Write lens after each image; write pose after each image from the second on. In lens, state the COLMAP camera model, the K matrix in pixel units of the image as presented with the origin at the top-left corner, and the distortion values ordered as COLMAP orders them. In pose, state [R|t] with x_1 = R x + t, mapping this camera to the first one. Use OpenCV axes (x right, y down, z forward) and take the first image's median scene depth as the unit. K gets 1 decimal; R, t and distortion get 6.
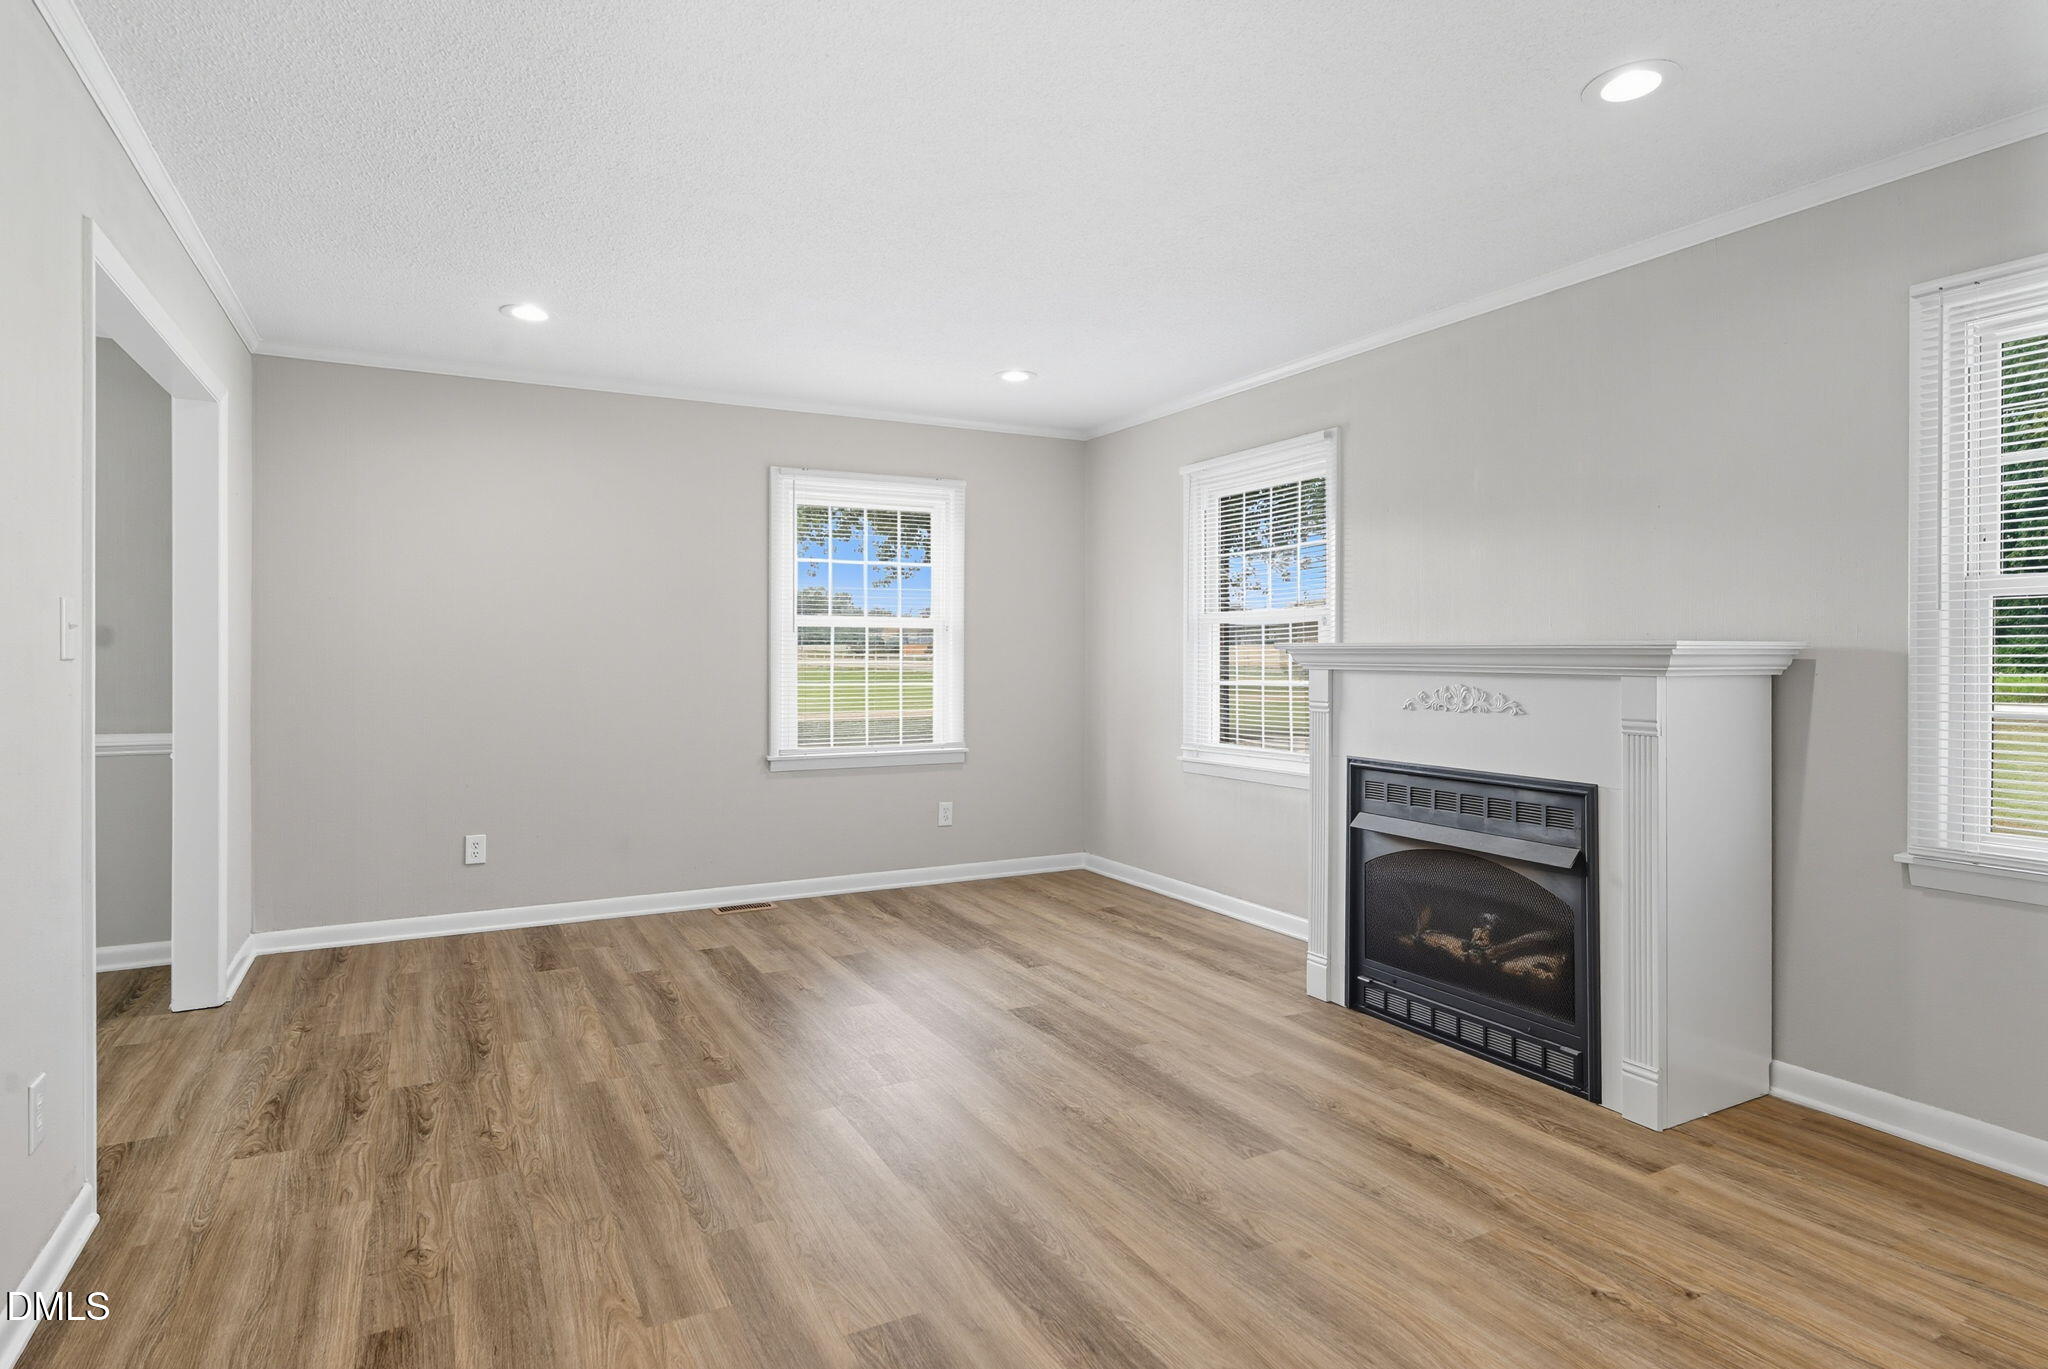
lens RADIAL K [[1092.4, 0, 1023.2], [0, 1092.4, 658.7], [0, 0, 1]] dist [0.000508, 0.000147]
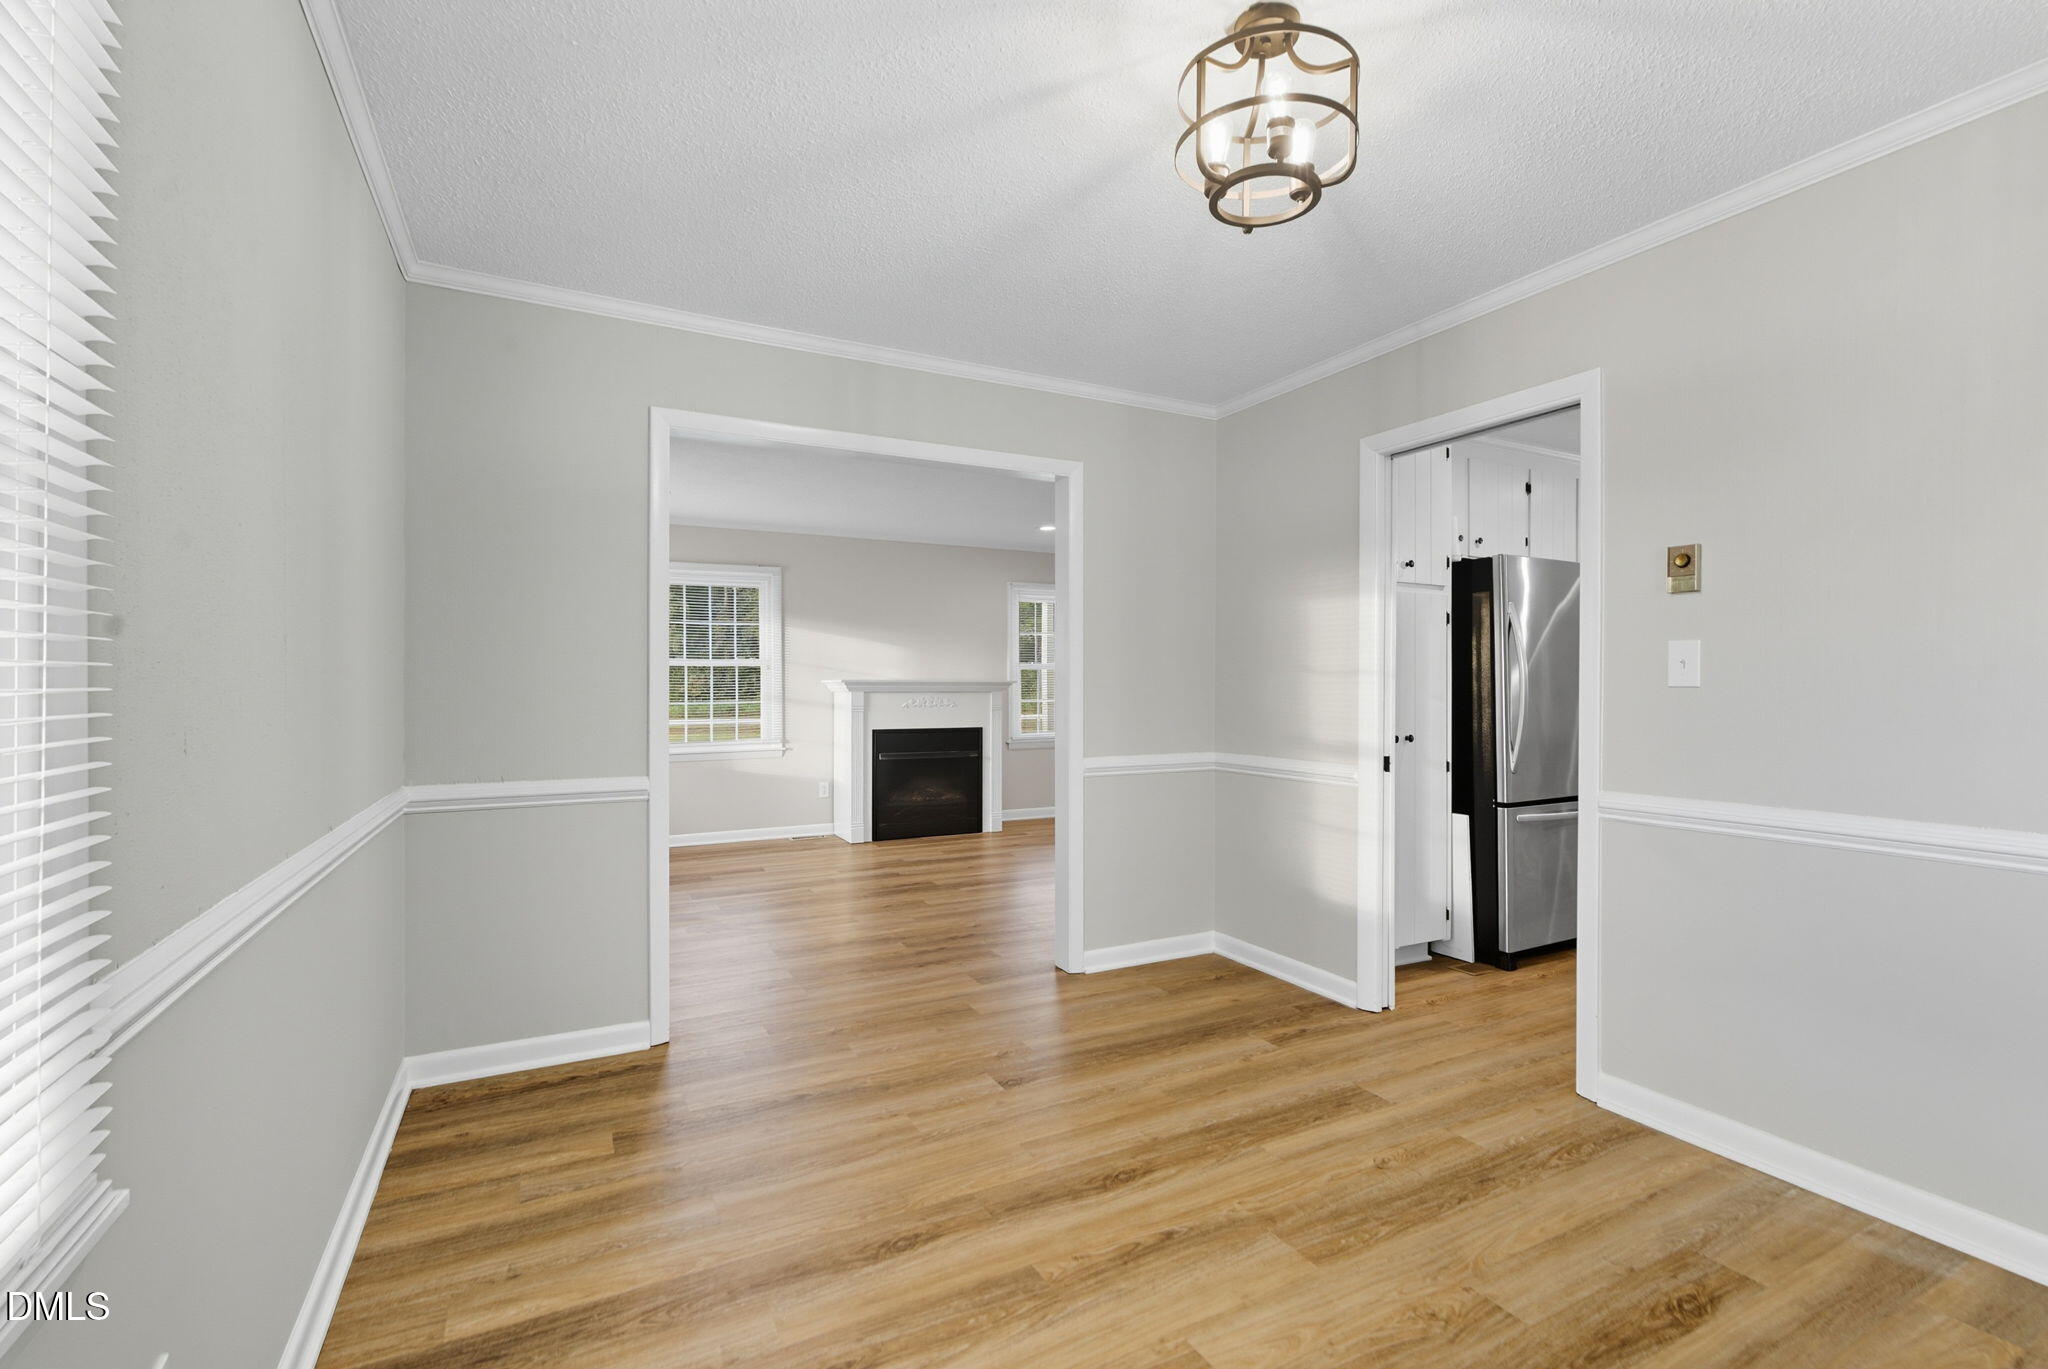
lens RADIAL K [[942.9, 0, 1037.3], [0, 942.9, 682.2], [0, 0, 1]] dist [0.000461, 0.000240]
pose [[0.006906, -0.007673, 0.999947, -2.039339], [-0.000248, 0.999971, 0.007675, -0.030453], [-0.999976, -0.000301, 0.006903, 0.793135]]
